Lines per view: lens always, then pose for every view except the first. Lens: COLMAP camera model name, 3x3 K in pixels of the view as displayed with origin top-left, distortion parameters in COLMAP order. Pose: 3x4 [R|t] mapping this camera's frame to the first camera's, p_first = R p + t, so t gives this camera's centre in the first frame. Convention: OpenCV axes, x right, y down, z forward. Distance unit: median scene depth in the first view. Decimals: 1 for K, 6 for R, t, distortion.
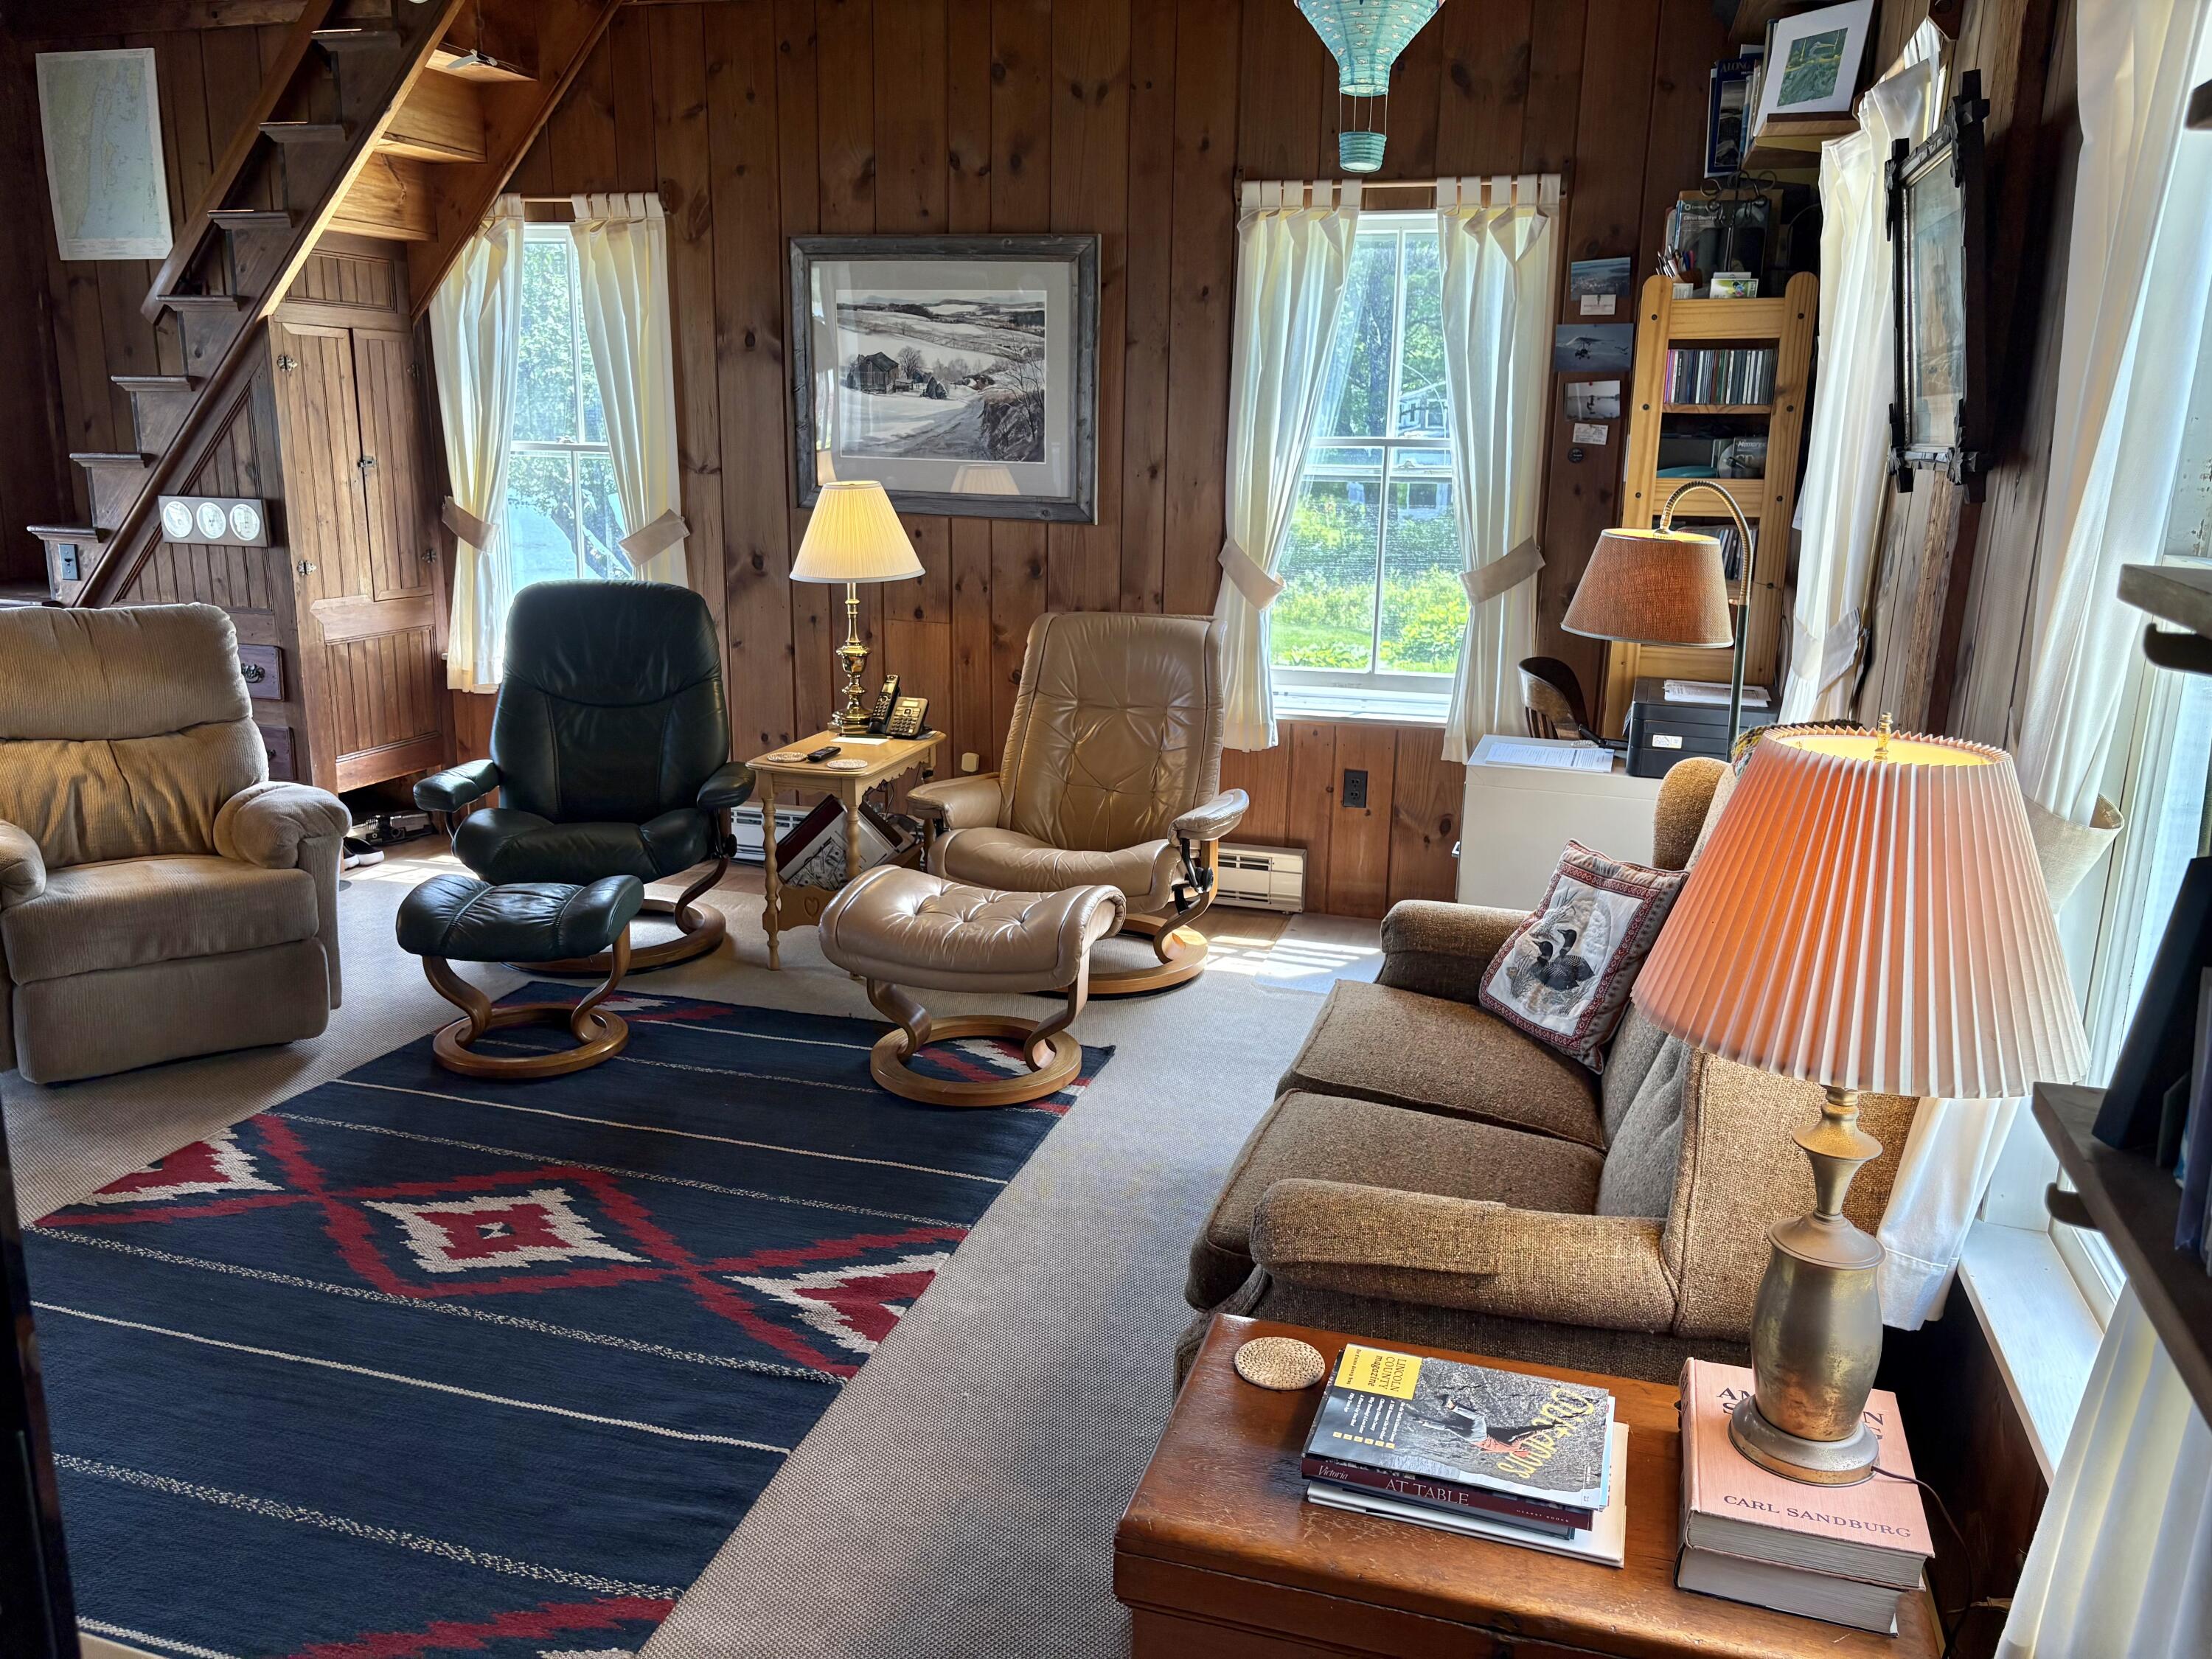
lens RADIAL K [[1681.2, 0, 1100.3], [0, 1681.2, 824.8], [0, 0, 1]] dist [0.035230, -0.031285]
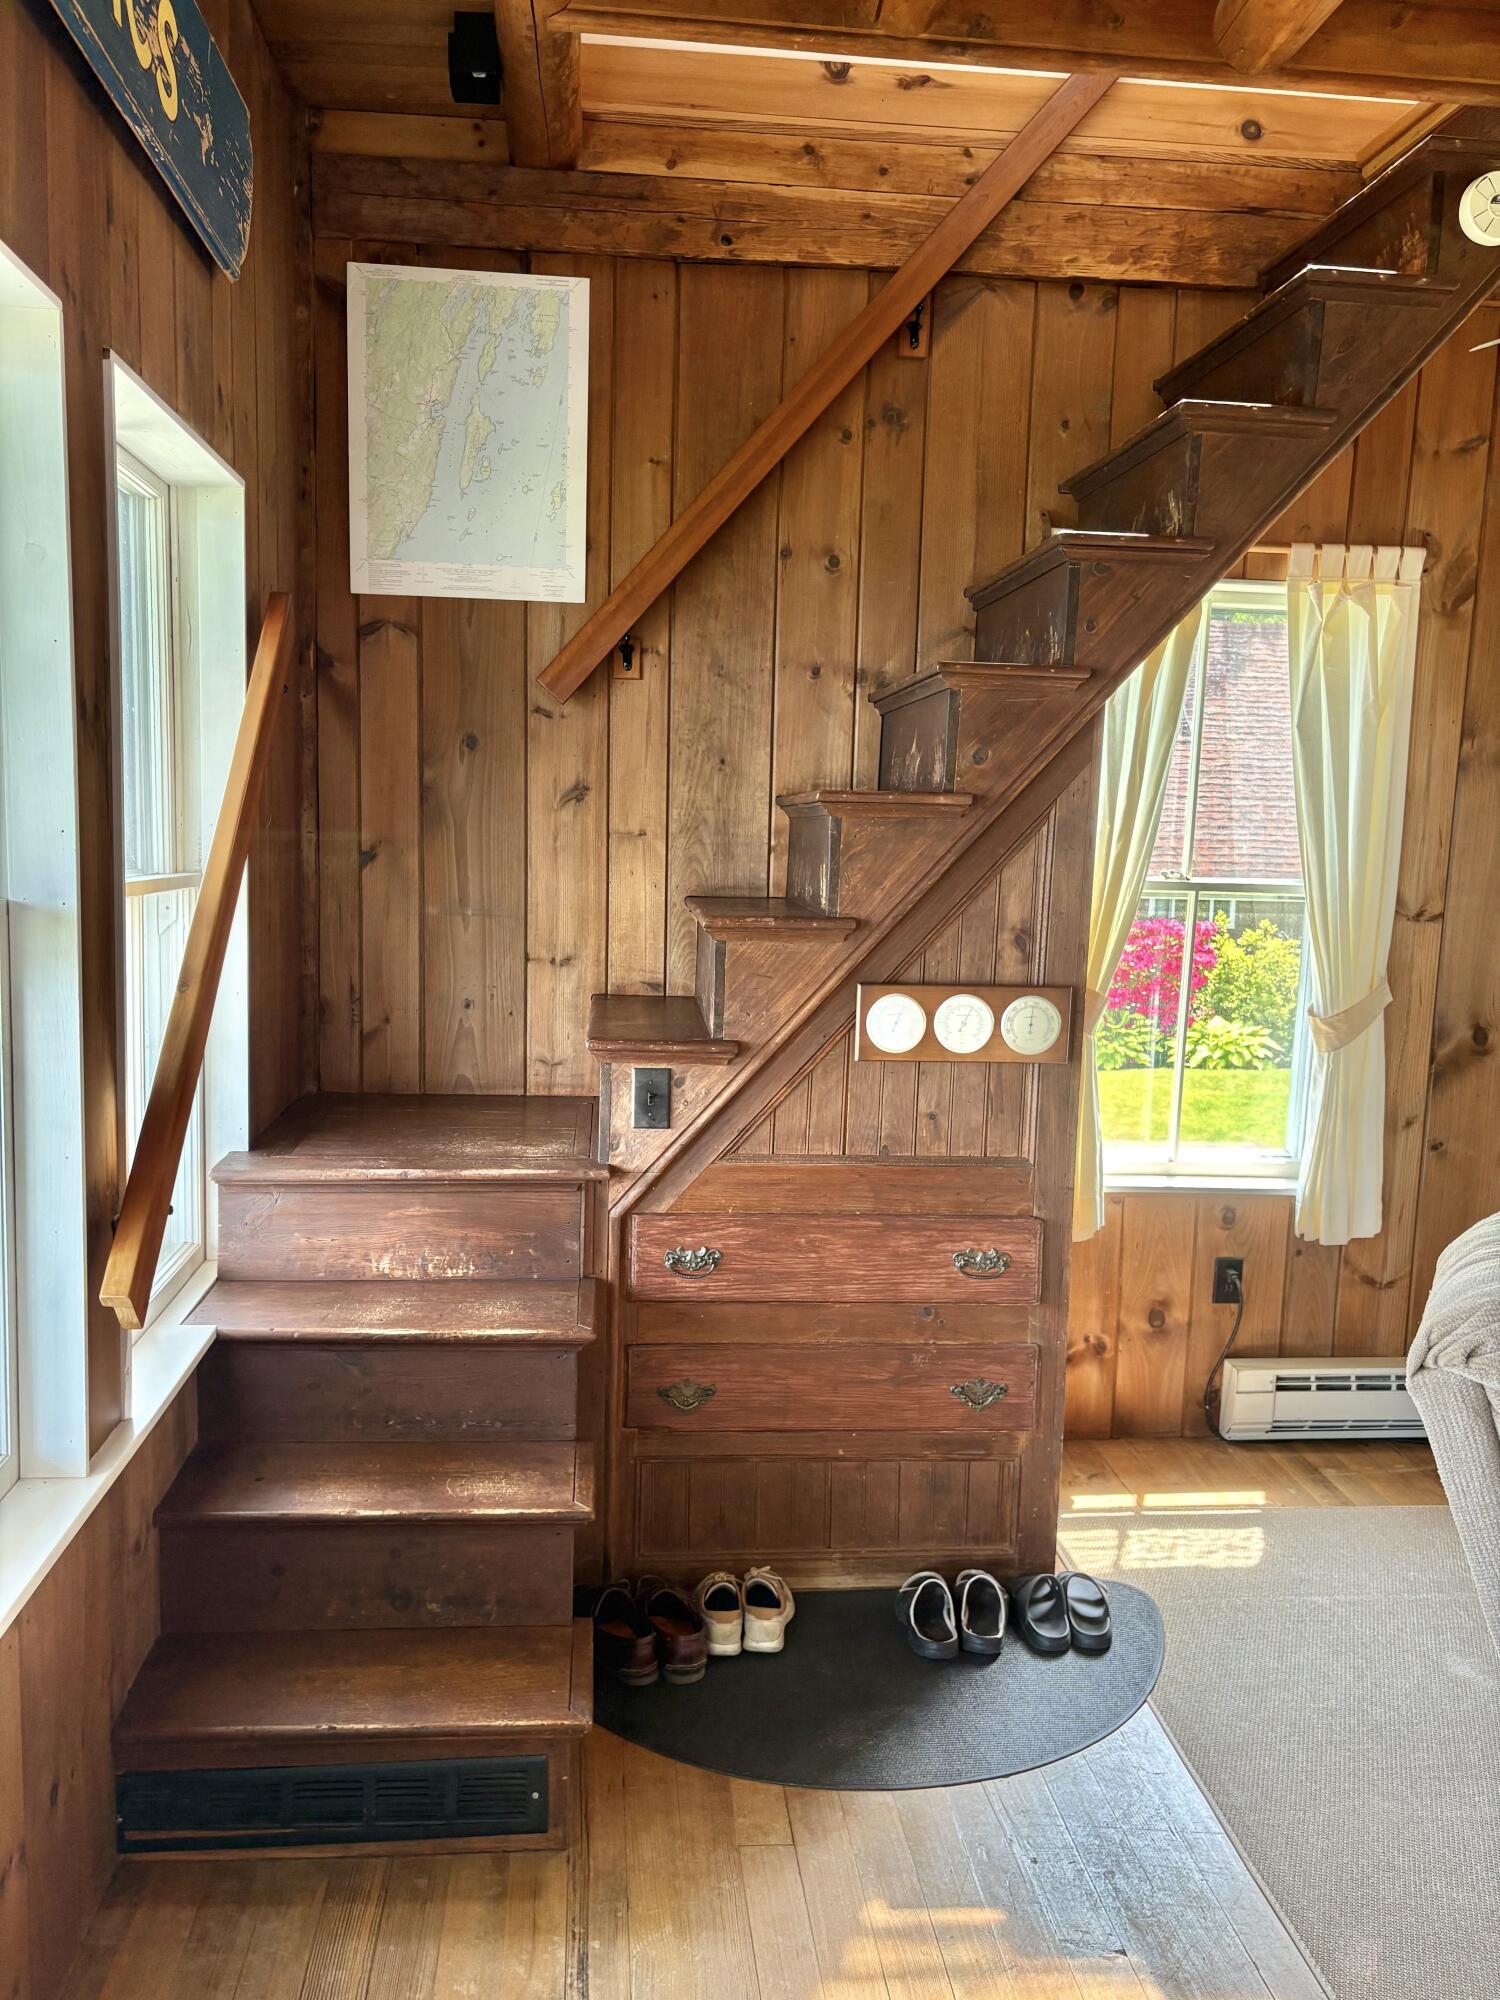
lens RADIAL K [[1520.1, 0, 742.4], [0, 1520.1, 999.3], [0, 0, 1]] dist [0.035230, -0.031285]
pose [[0.929001, -0.039593, 0.367953, -0.935537], [0.076470, 0.993340, -0.086184, -0.172956], [-0.362090, 0.108202, 0.925842, 0.612652]]
